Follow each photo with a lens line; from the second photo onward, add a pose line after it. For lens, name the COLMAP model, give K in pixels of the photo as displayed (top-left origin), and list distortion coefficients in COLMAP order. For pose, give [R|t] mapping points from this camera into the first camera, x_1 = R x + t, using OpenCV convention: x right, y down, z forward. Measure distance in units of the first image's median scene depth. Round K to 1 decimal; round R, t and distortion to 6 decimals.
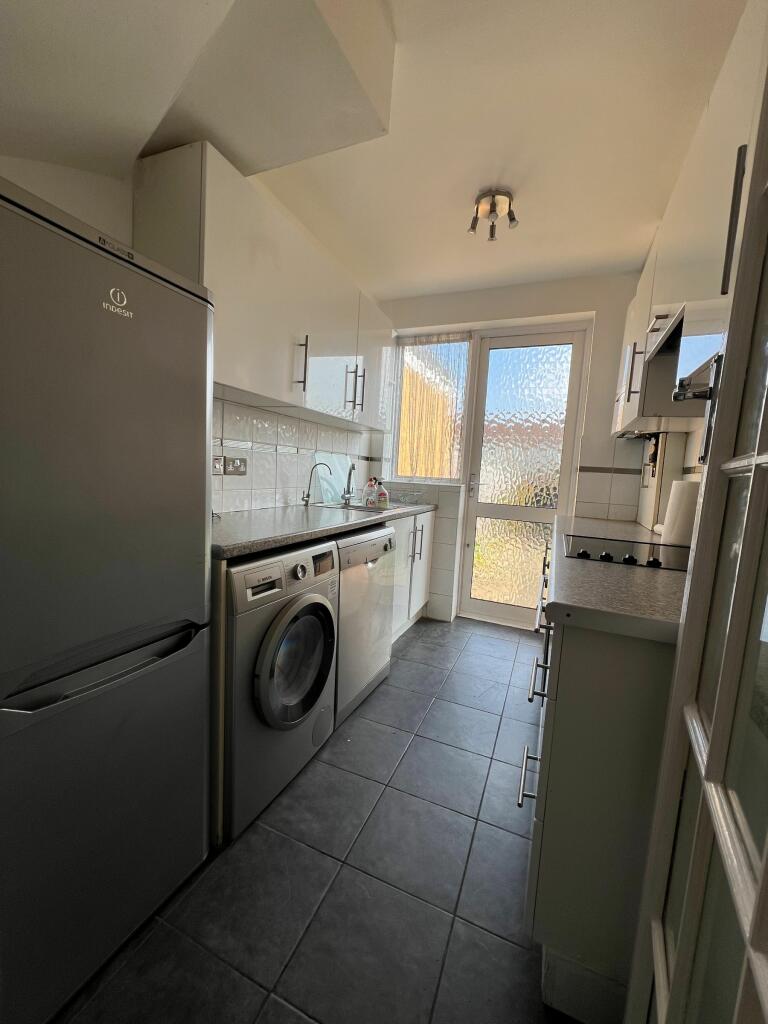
lens RADIAL K [[410.4, 0, 384.1], [0, 410.4, 514.7], [0, 0, 1]] dist [-0.006047, 0.001554]
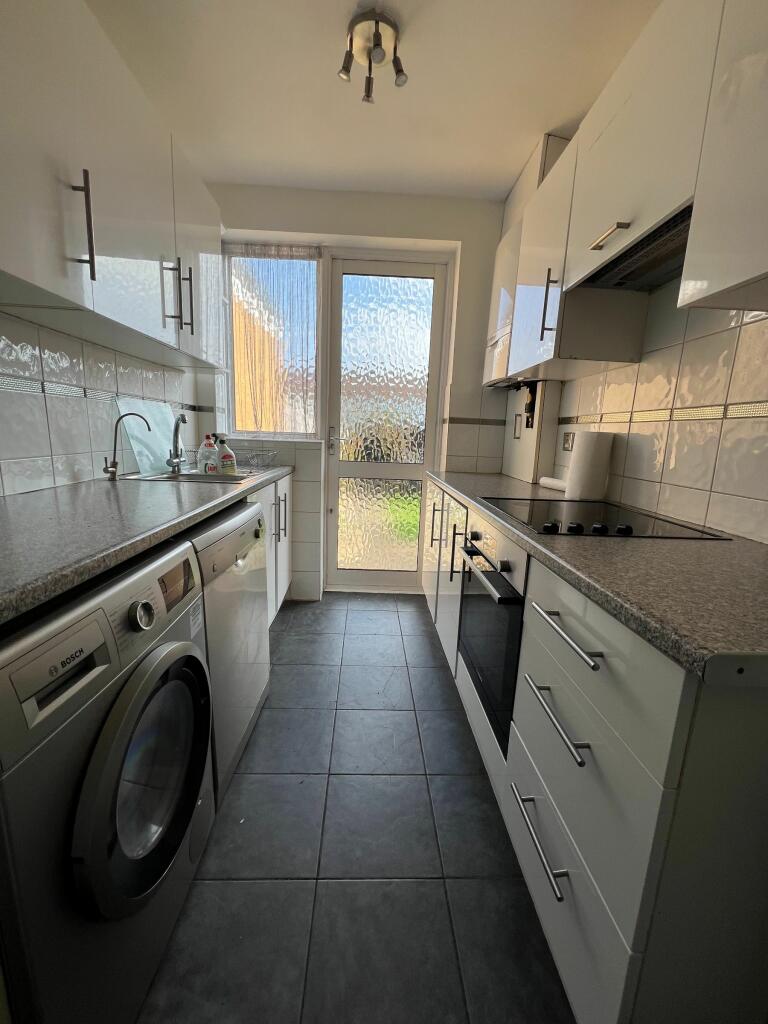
lens RADIAL K [[410.4, 0, 382.9], [0, 410.4, 514.3], [0, 0, 1]] dist [-0.006047, 0.001554]
pose [[0.907751, -0.098744, 0.407723, -0.062708], [0.054106, 0.991344, 0.119625, -0.019829], [-0.416006, -0.086530, 0.905236, 0.201466]]
